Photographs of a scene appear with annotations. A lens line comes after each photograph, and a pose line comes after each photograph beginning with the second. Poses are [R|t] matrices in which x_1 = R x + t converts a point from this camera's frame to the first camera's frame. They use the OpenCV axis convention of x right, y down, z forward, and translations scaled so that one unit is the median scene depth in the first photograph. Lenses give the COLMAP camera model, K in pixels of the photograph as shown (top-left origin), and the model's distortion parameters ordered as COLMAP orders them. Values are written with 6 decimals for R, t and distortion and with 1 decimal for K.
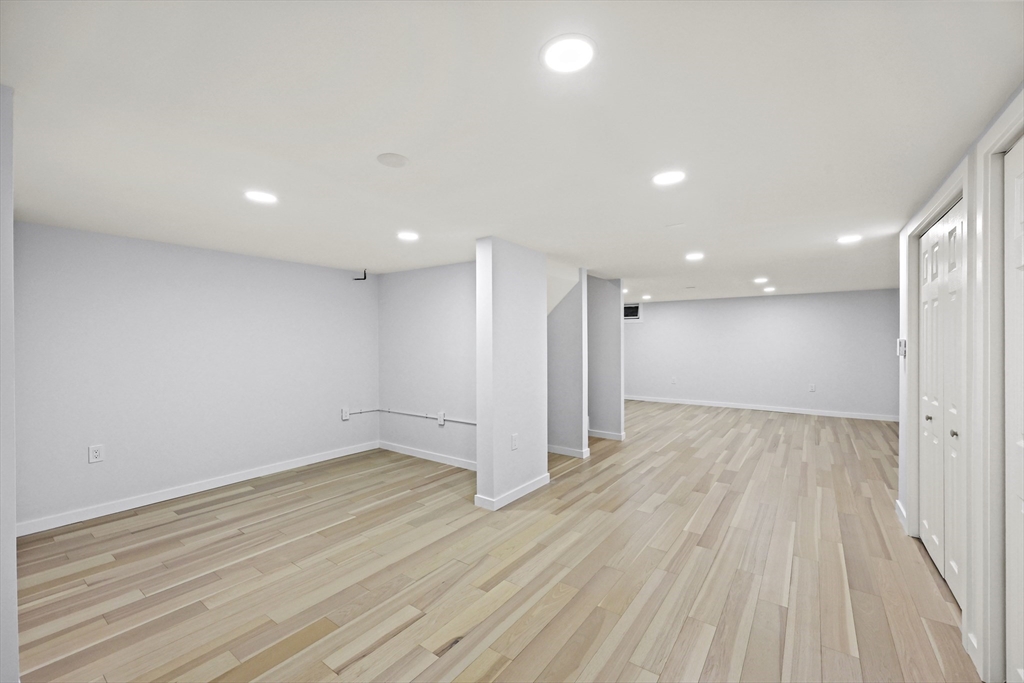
lens RADIAL K [[412.9, 0, 517.7], [0, 412.9, 342.3], [0, 0, 1]] dist [0.000044, 0.000384]
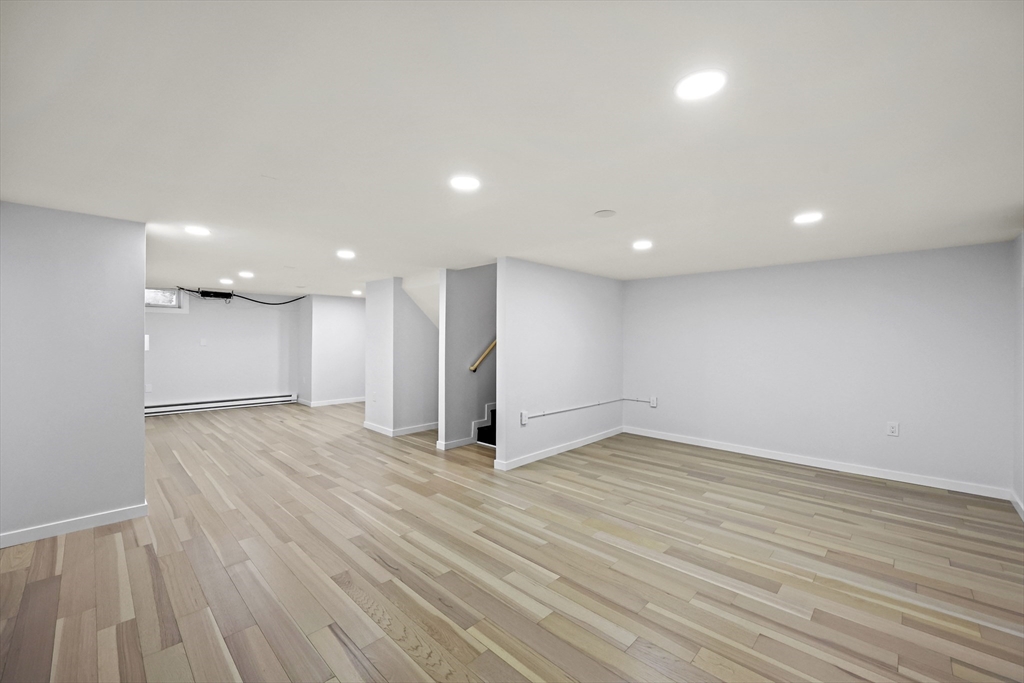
lens RADIAL K [[412.9, 0, 513.5], [0, 412.9, 343.2], [0, 0, 1]] dist [0.000044, 0.000384]
pose [[-0.149442, 0.014938, -0.988658, 1.527339], [-0.003808, 0.999870, 0.015683, -0.009279], [0.988763, 0.006109, -0.149366, 1.747260]]
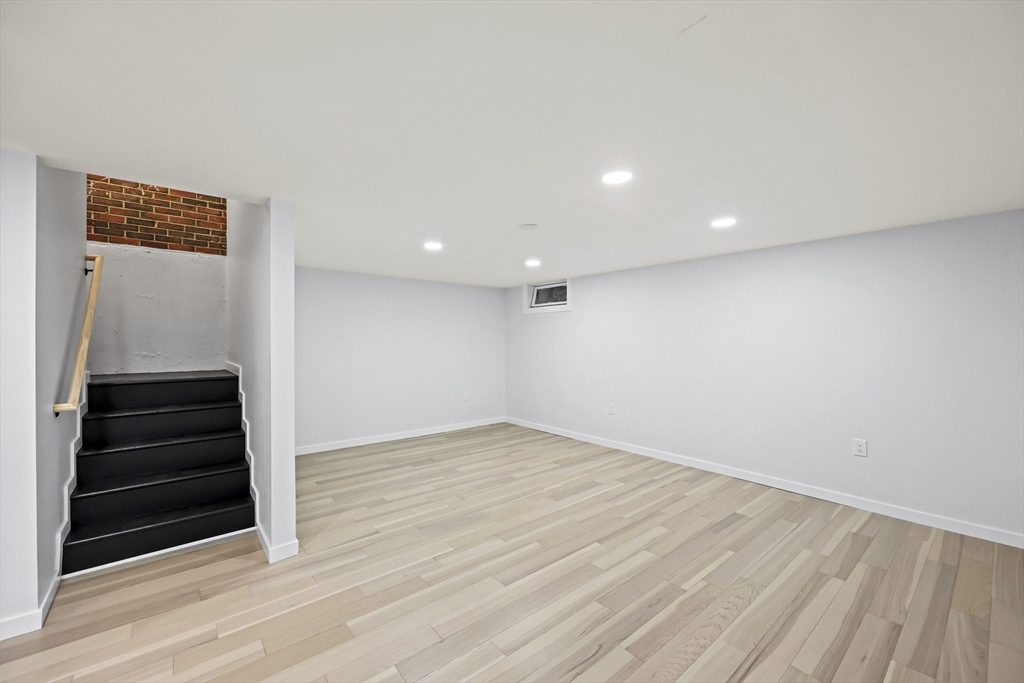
lens RADIAL K [[412.9, 0, 505.4], [0, 412.9, 341.3], [0, 0, 1]] dist [0.000044, 0.000384]
pose [[0.966246, 0.009384, -0.257450, 0.907886], [-0.008912, 0.999956, 0.003000, -0.008655], [0.257466, -0.000604, 0.966287, 0.932286]]
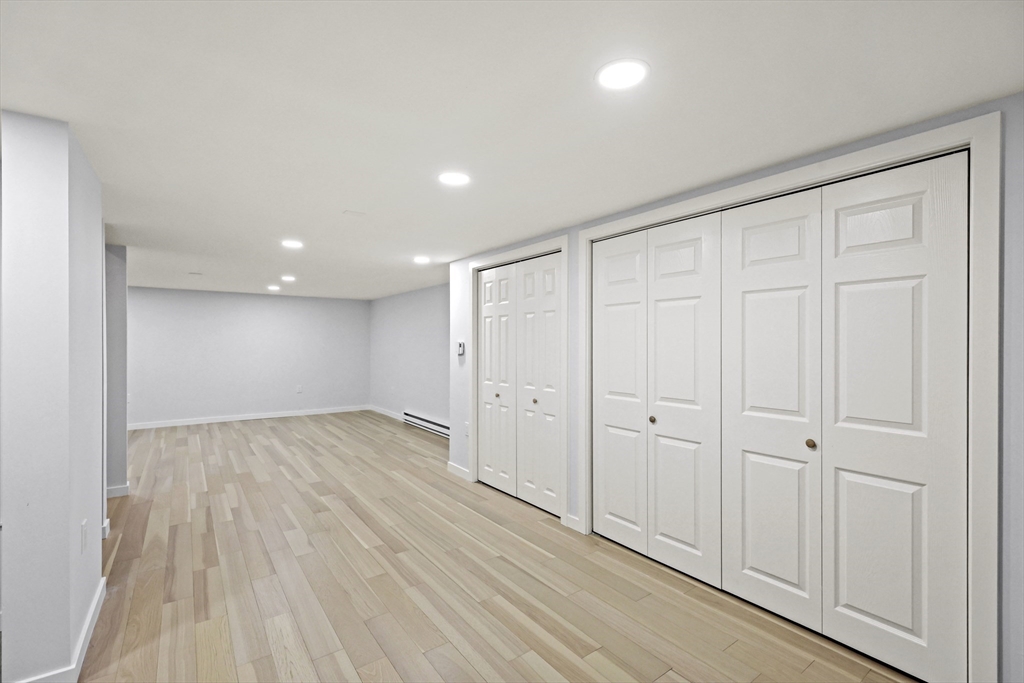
lens RADIAL K [[451.3, 0, 513.8], [0, 451.3, 341.5], [0, 0, 1]] dist [0.003109, 0.000546]
pose [[0.314334, 0.007520, 0.949283, -0.360569], [-0.000498, 0.999970, -0.007757, 0.001989], [-0.949312, 0.001966, 0.314329, 0.298514]]
